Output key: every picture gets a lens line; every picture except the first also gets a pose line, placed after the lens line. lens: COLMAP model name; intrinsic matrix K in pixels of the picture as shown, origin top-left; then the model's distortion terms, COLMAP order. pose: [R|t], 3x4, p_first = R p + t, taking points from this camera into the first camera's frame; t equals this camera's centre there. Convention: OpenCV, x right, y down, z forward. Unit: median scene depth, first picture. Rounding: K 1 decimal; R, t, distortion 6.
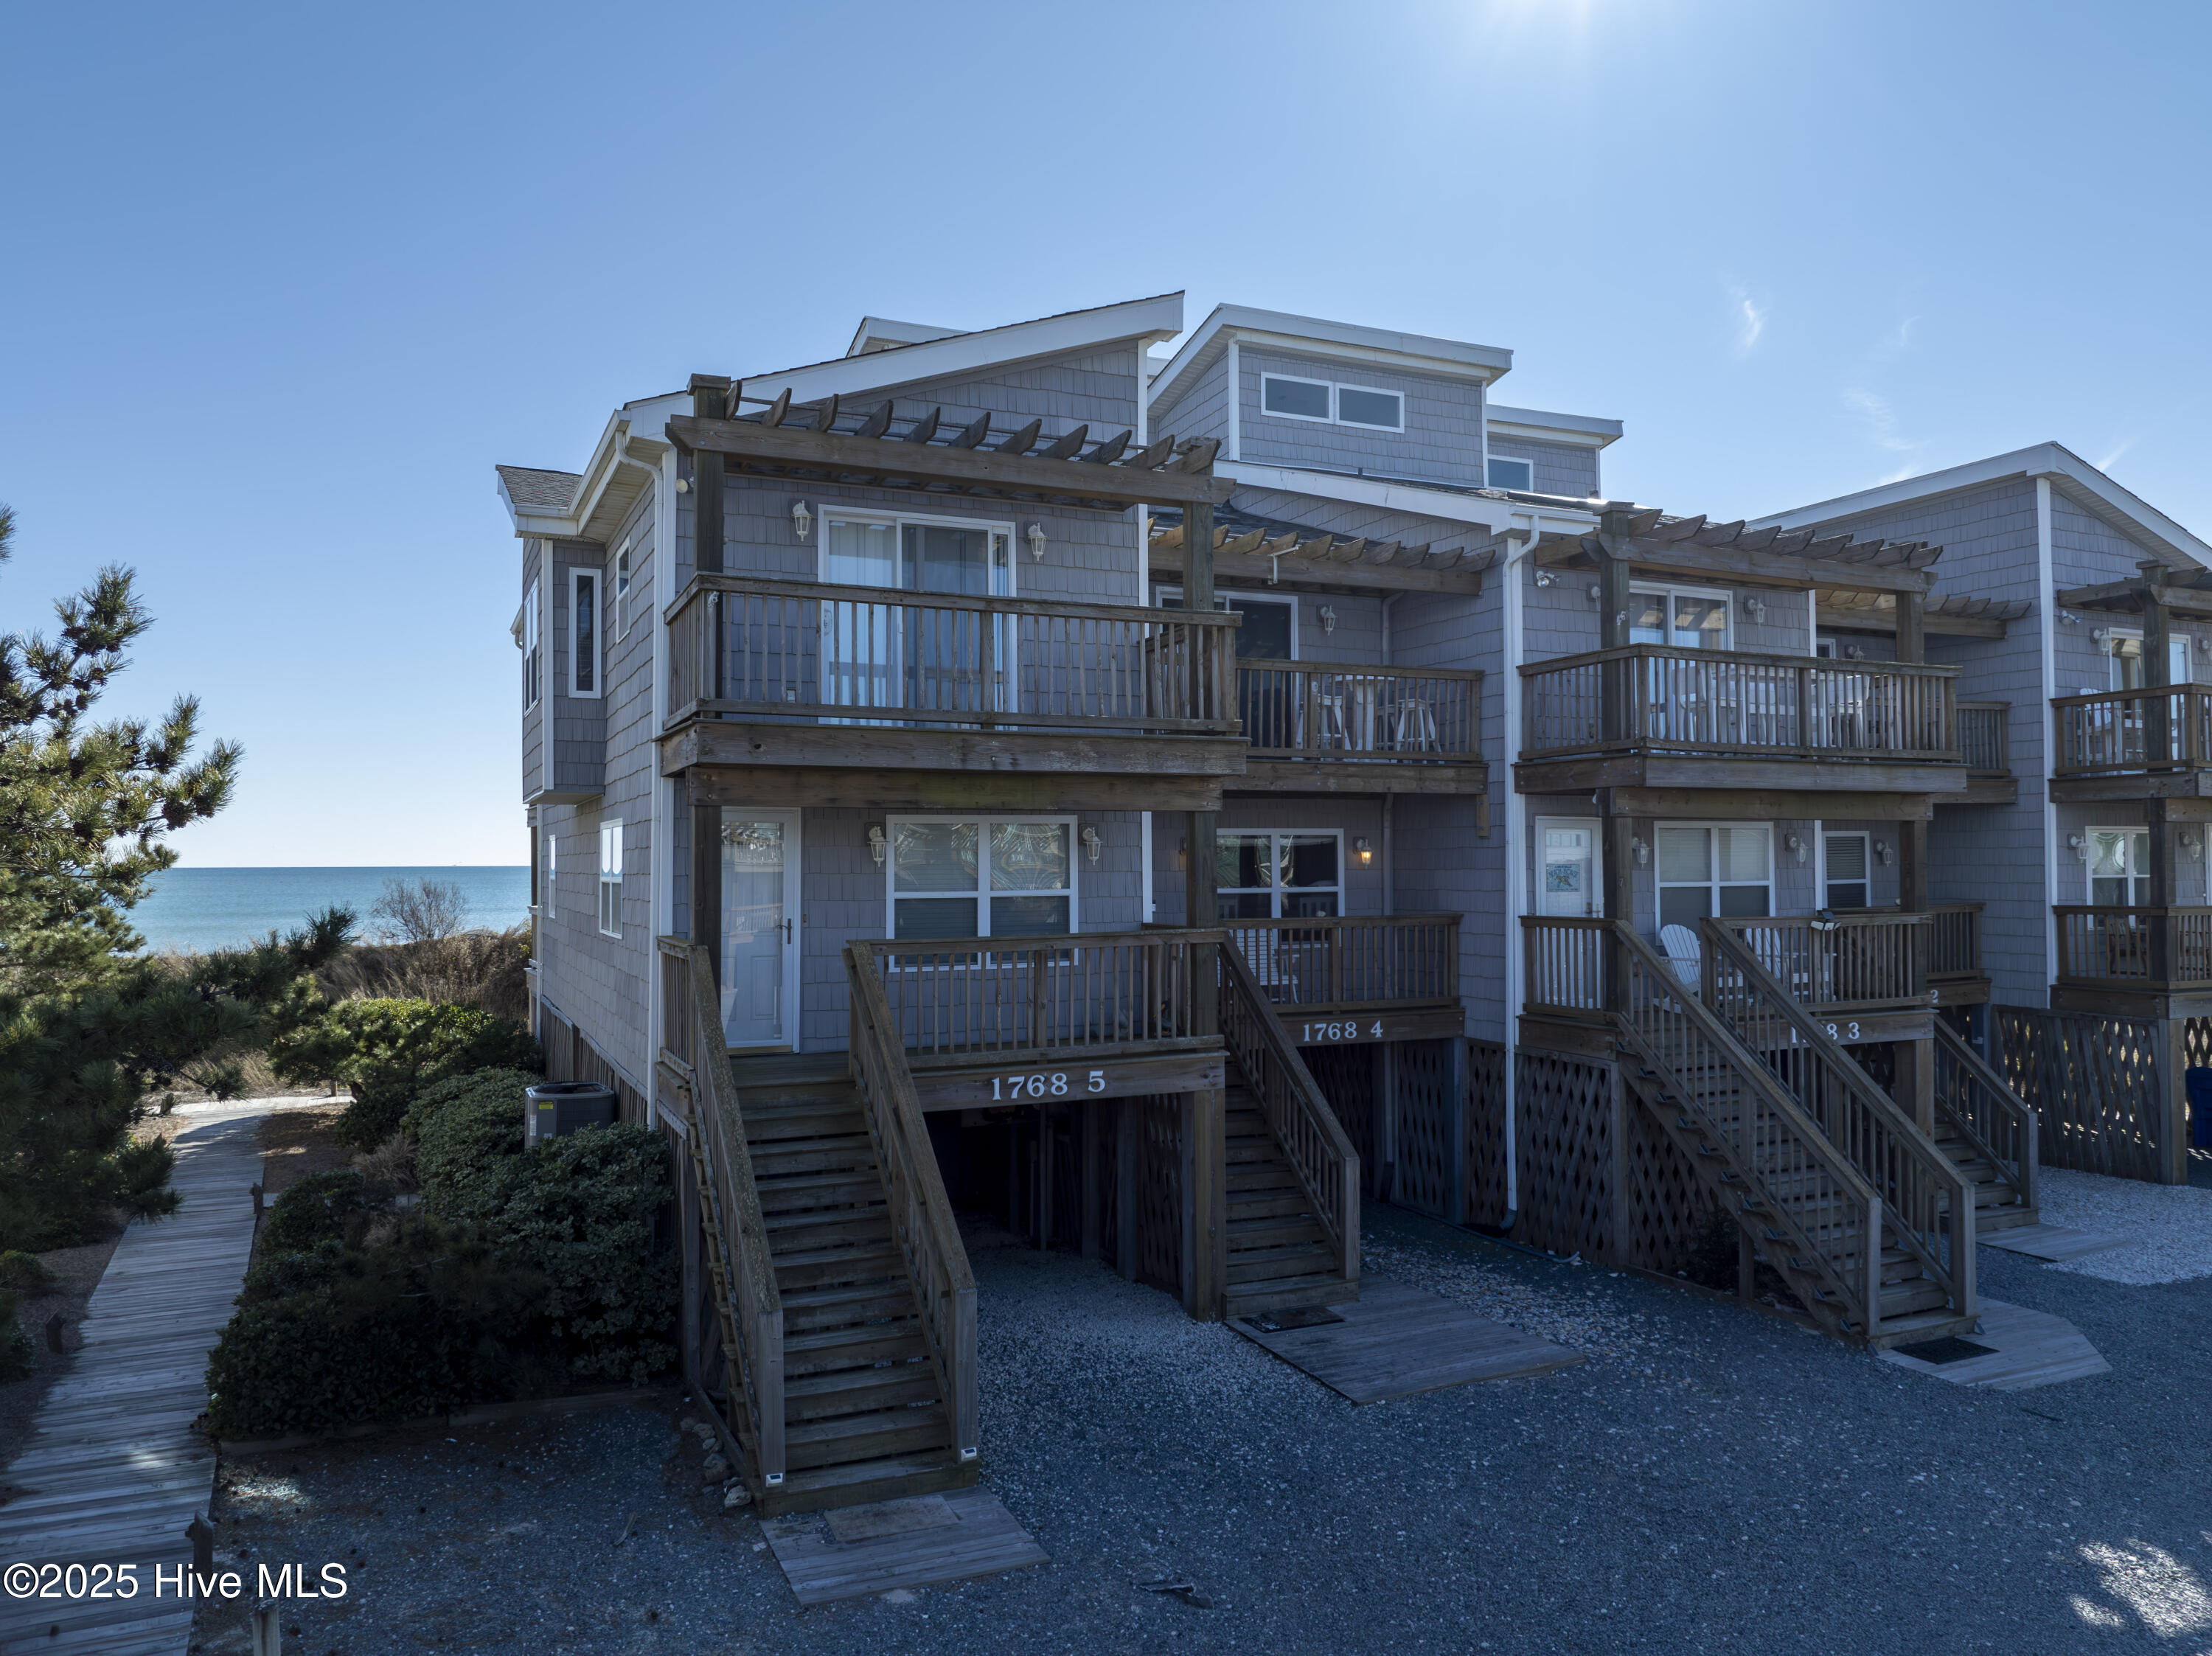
lens RADIAL K [[1565.6, 0, 1110.8], [0, 1565.6, 821.0], [0, 0, 1]] dist [-0.037639, -0.000390]
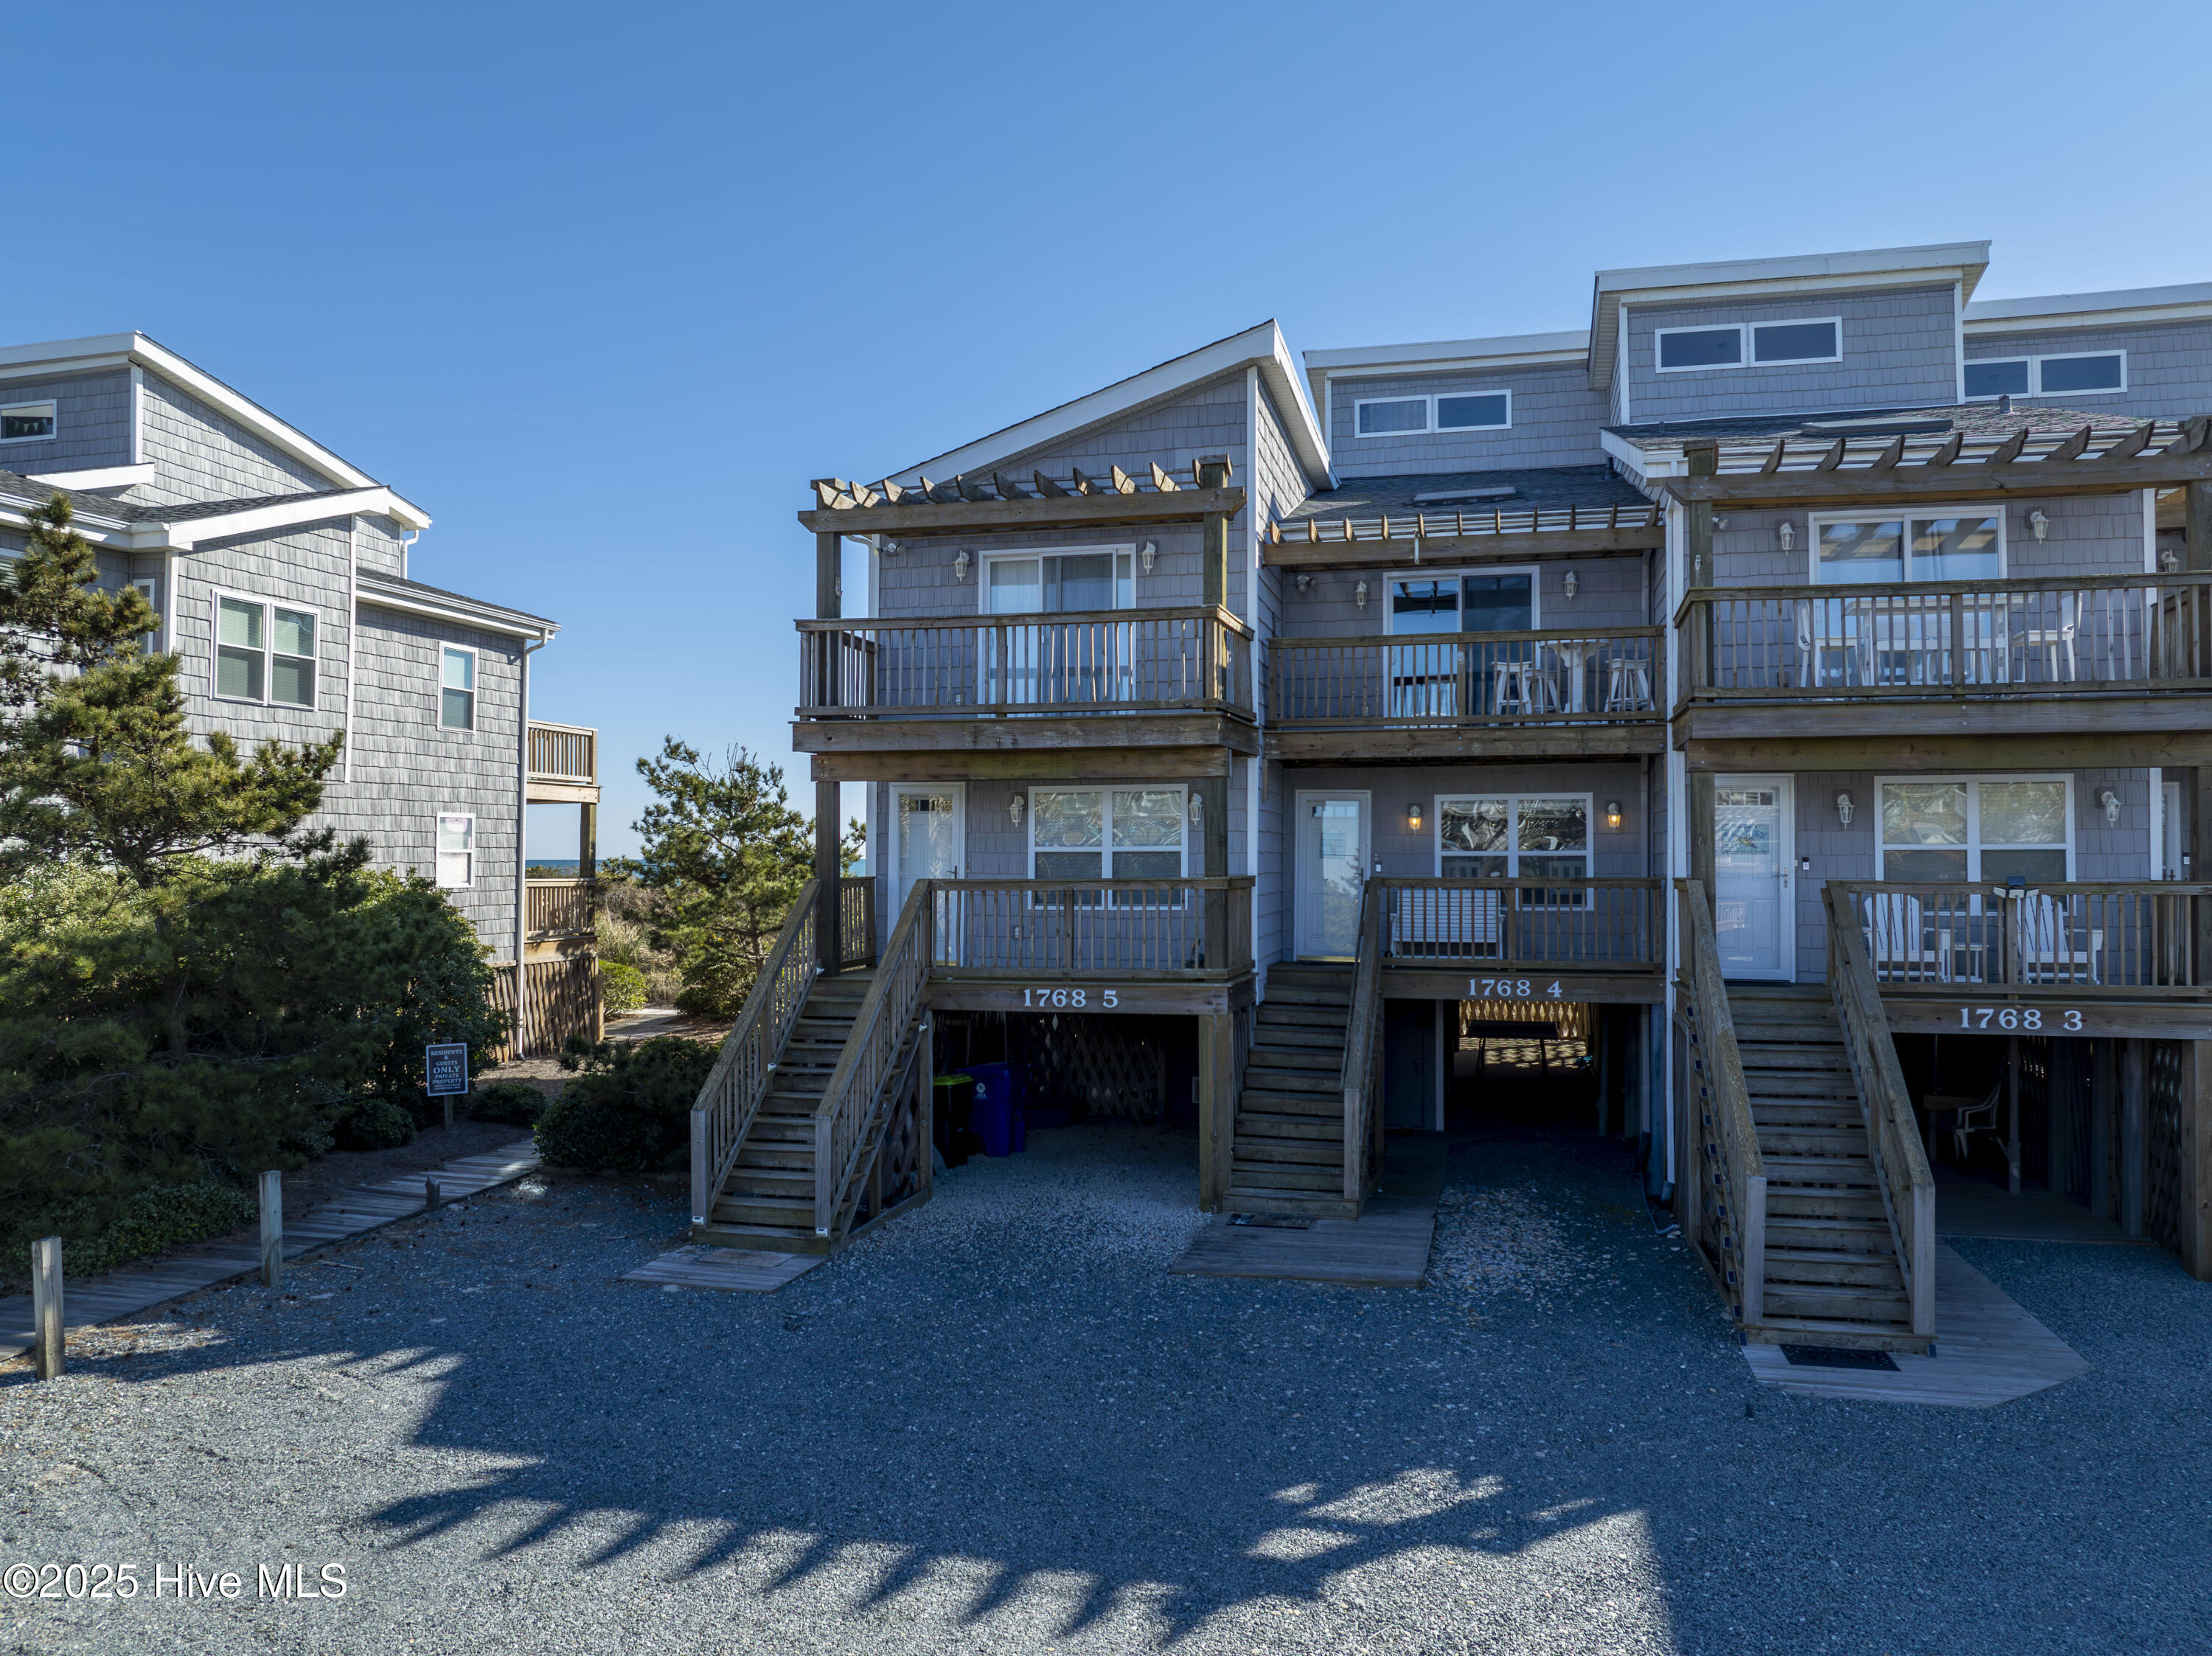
lens RADIAL K [[1561.6, 0, 1111.6], [0, 1561.6, 823.9], [0, 0, 1]] dist [-0.017307, -0.041174]
pose [[0.784140, -0.009343, -0.620513, 0.653465], [0.013565, 0.999906, 0.002086, 0.023059], [0.620436, -0.010054, 0.784193, 0.035100]]
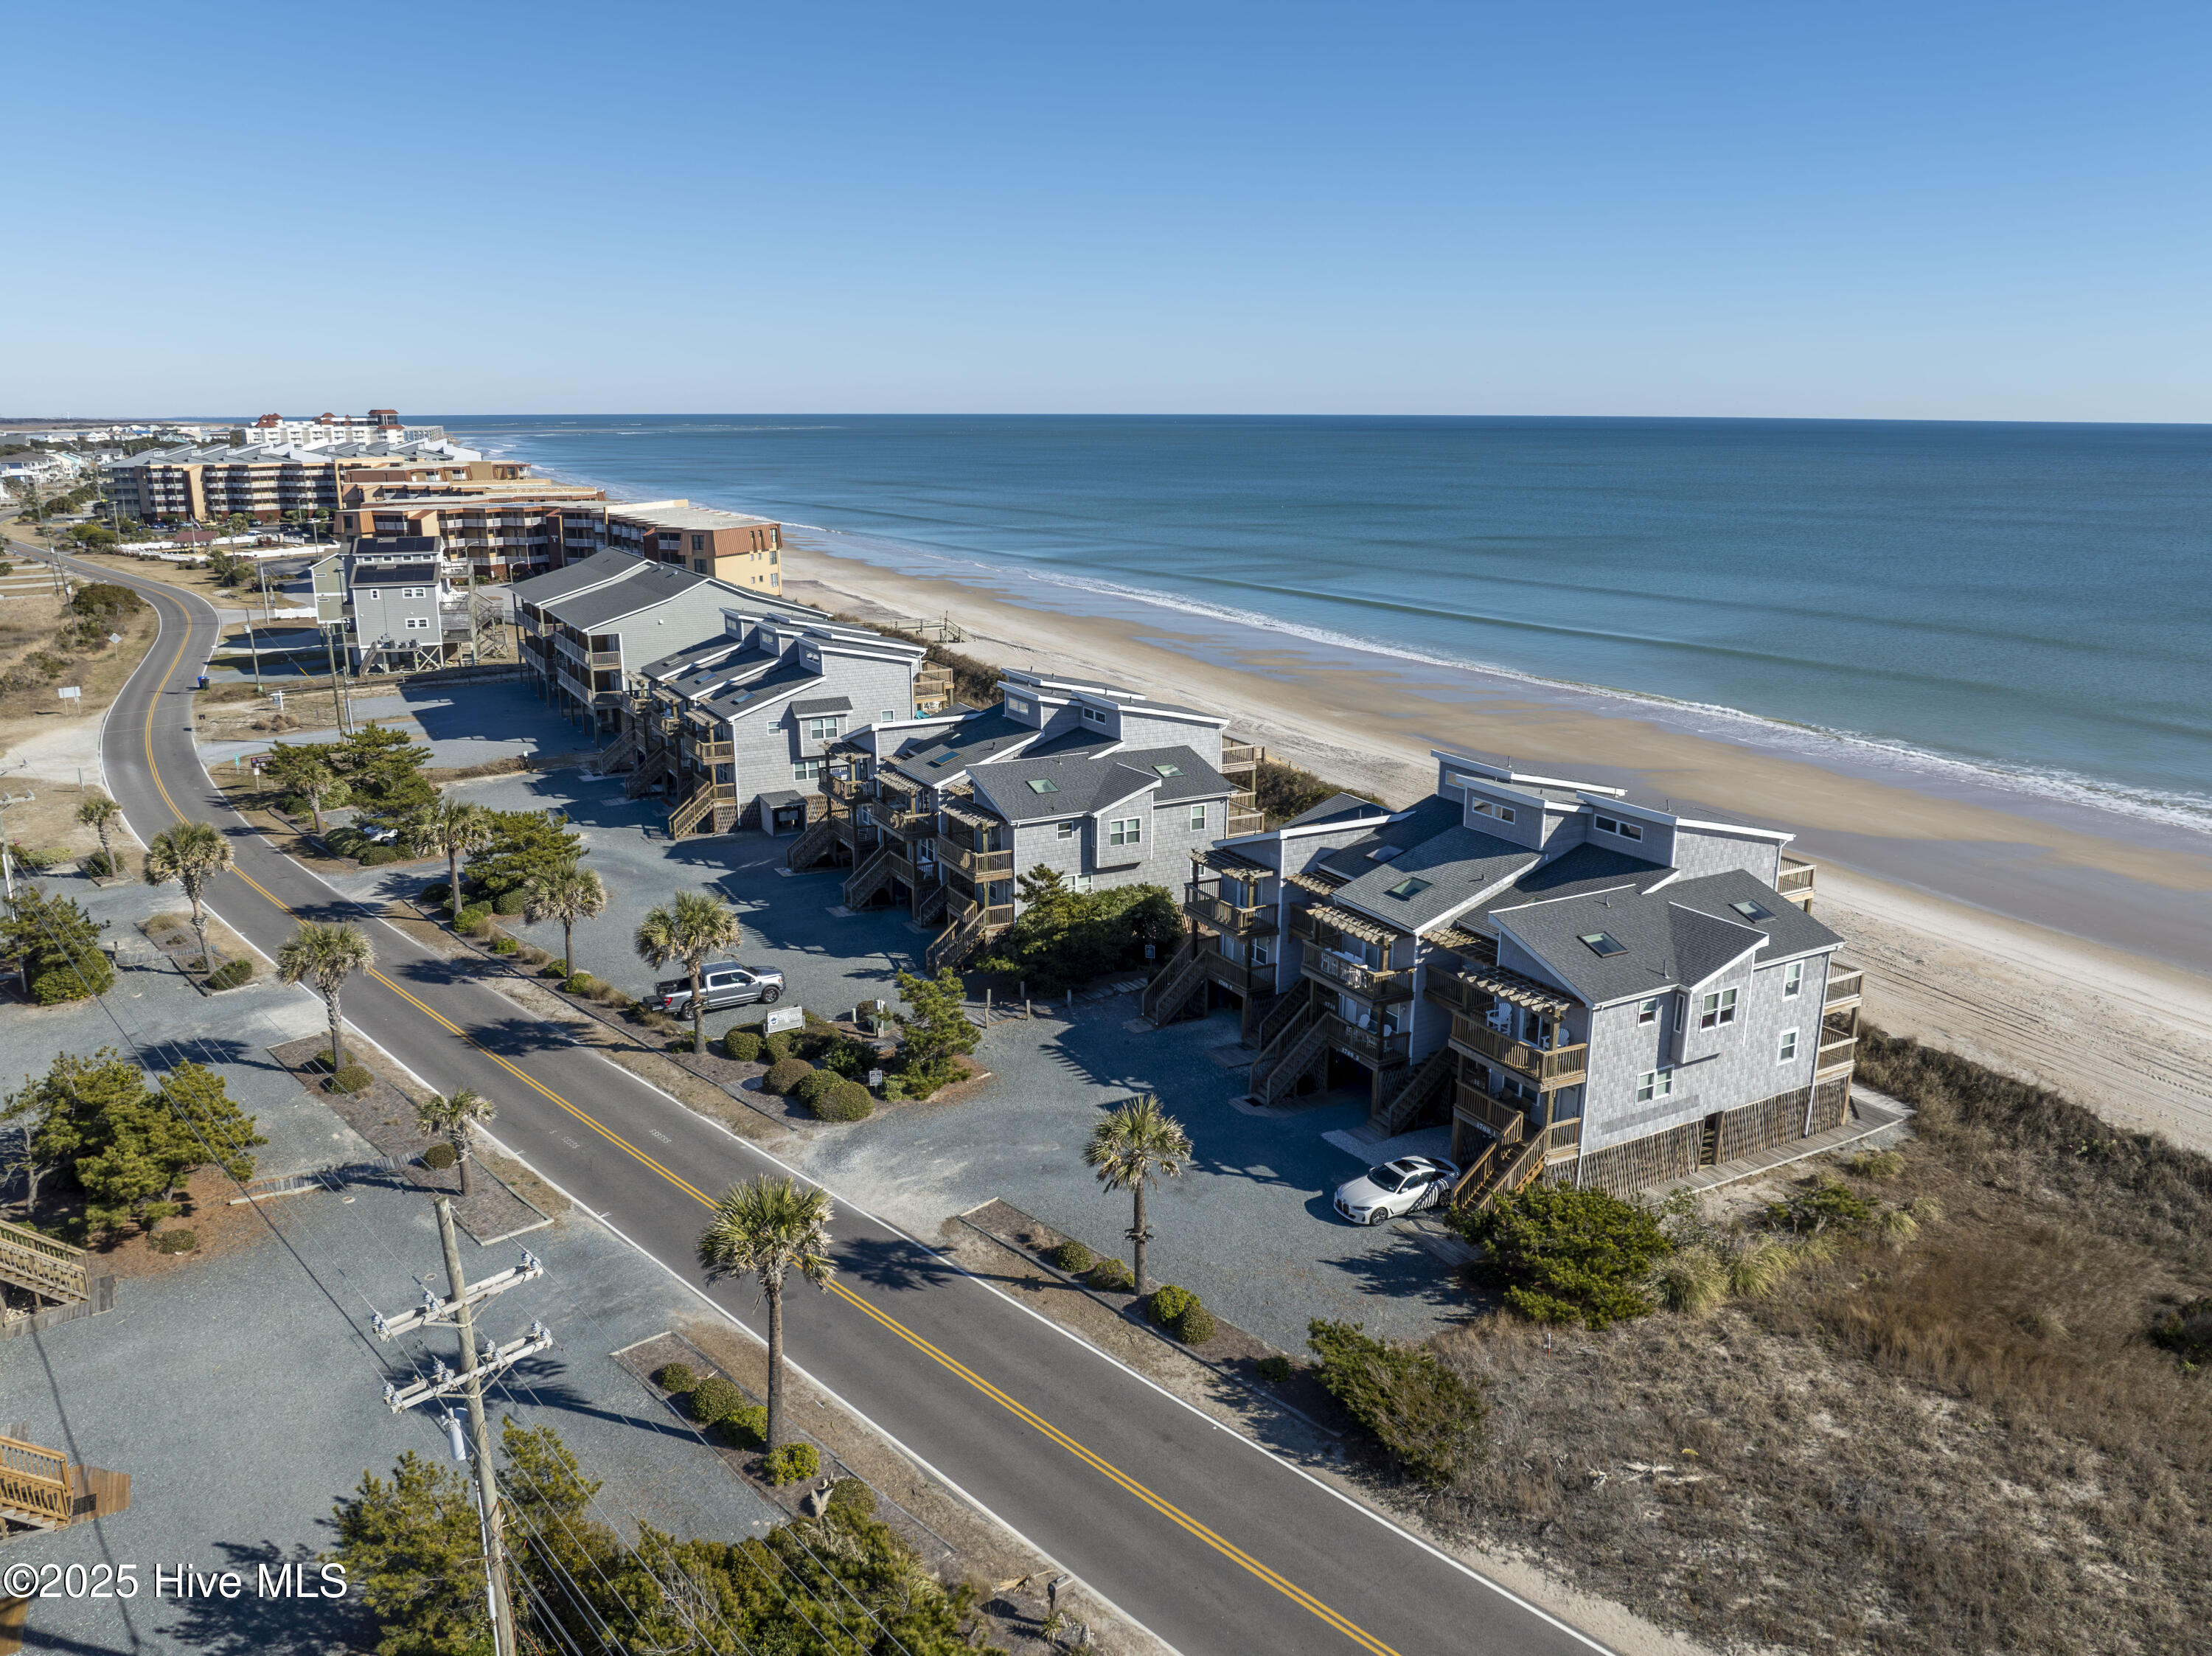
lens RADIAL K [[1565.6, 0, 1110.8], [0, 1565.6, 821.0], [0, 0, 1]] dist [-0.037639, -0.000390]
pose [[0.097740, 0.256017, -0.961718, 4.235551], [0.022370, 0.965536, 0.259307, -1.522342], [0.994961, -0.046858, 0.088644, 0.131322]]
